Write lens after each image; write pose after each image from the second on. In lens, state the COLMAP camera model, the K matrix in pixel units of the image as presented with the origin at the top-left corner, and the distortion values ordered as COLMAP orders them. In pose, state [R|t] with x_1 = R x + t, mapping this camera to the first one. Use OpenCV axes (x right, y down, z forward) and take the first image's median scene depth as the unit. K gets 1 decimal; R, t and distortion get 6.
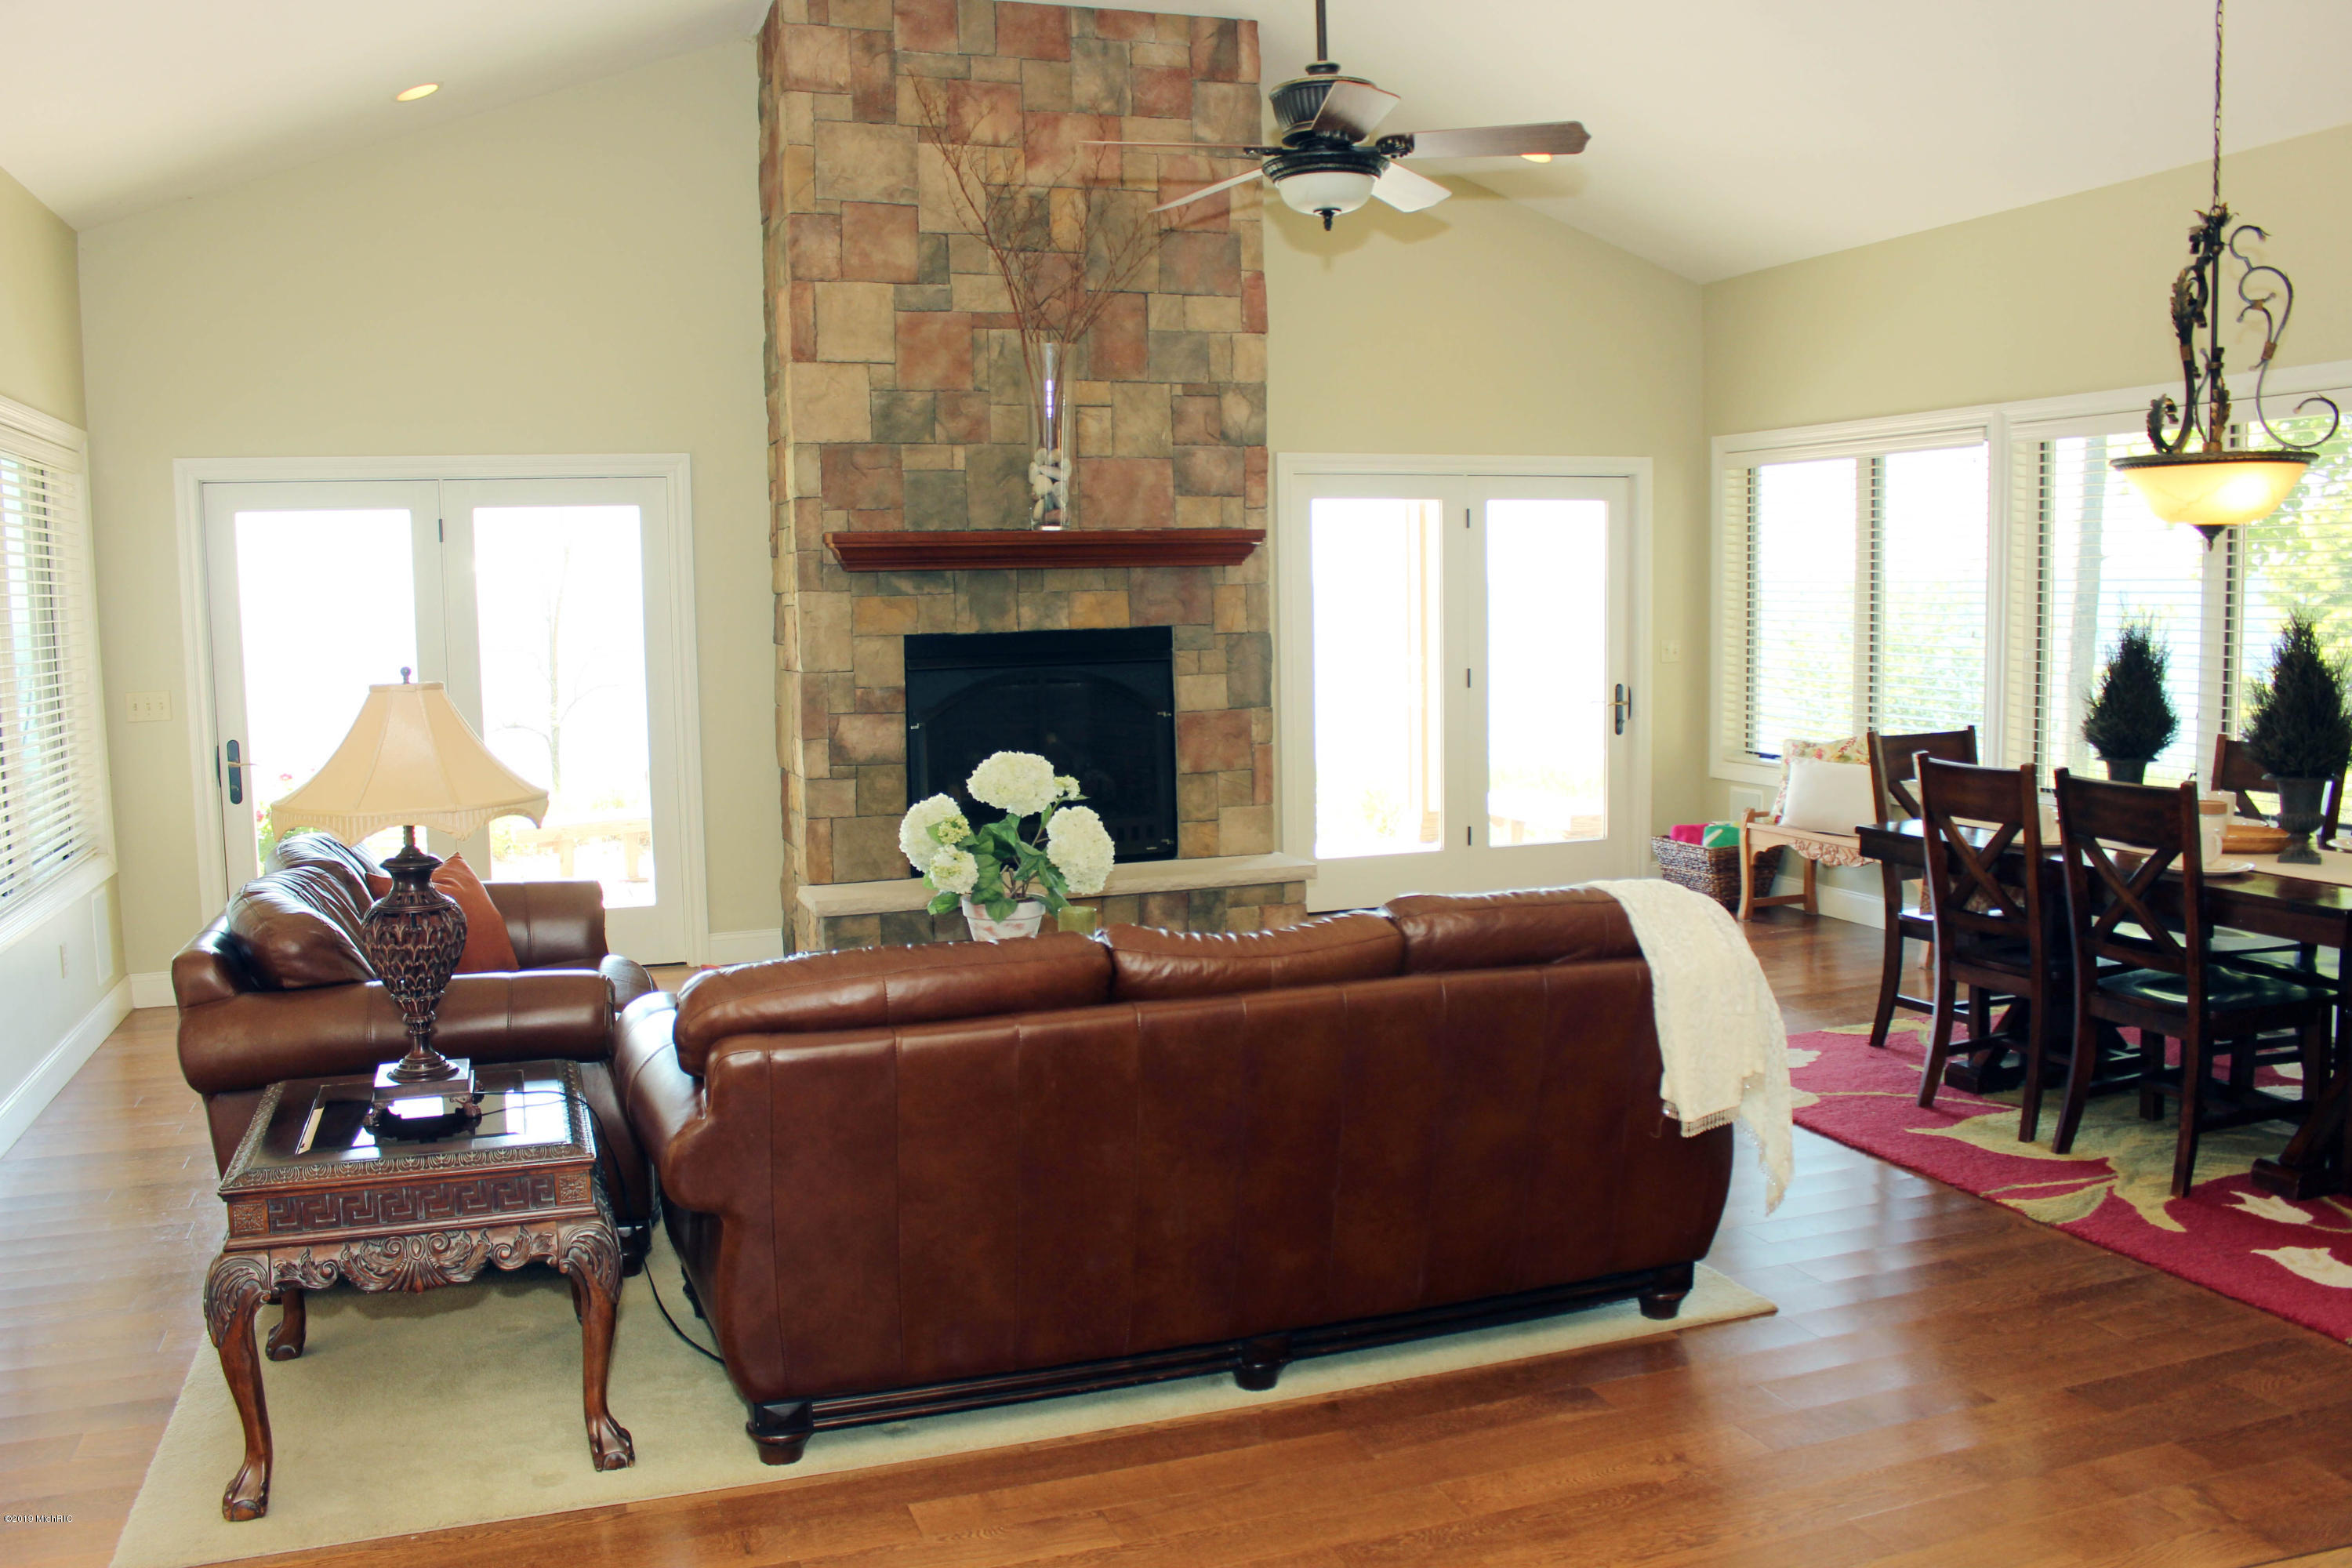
lens RADIAL K [[2144.6, 0, 1101.3], [0, 2144.6, 775.0], [0, 0, 1]] dist [-0.175651, 0.294619]
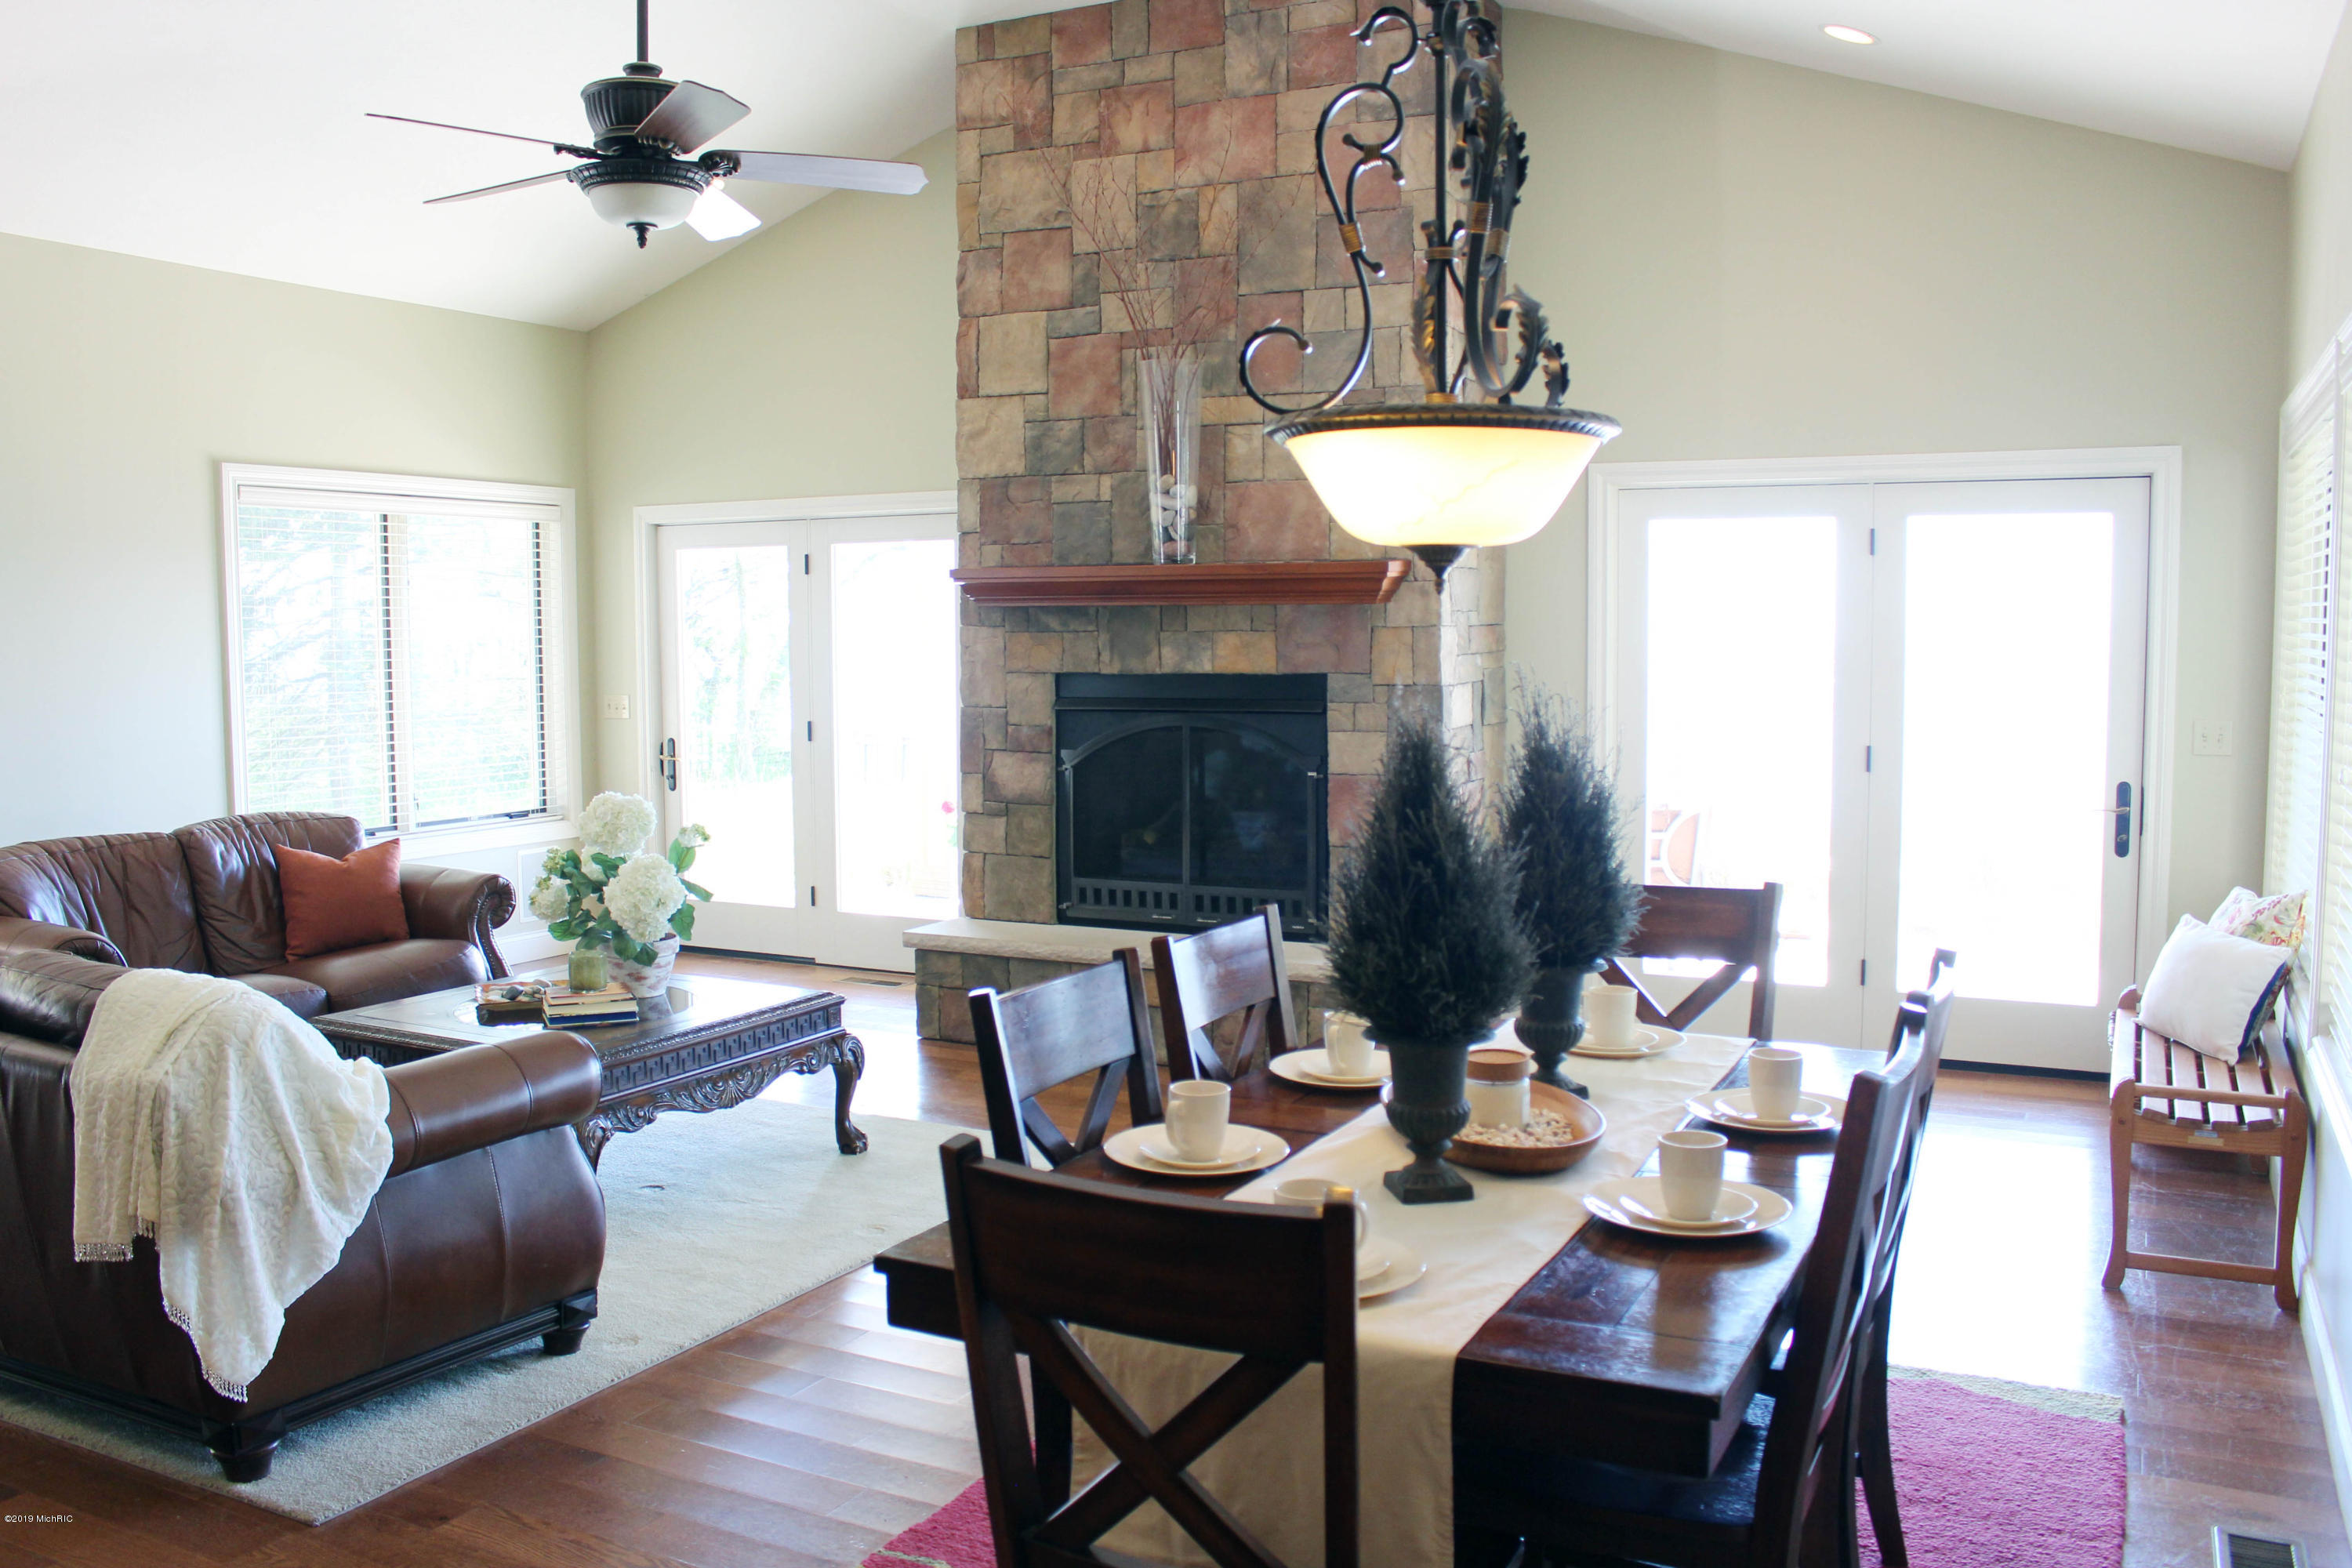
lens RADIAL K [[2096.4, 0, 1122.4], [0, 2096.4, 752.5], [0, 0, 1]] dist [-0.170394, 0.187144]
pose [[0.640557, 0.065799, -0.765086, 0.655977], [-0.073763, 0.996987, 0.023986, -0.054675], [0.764359, 0.041071, 0.643481, 0.416511]]
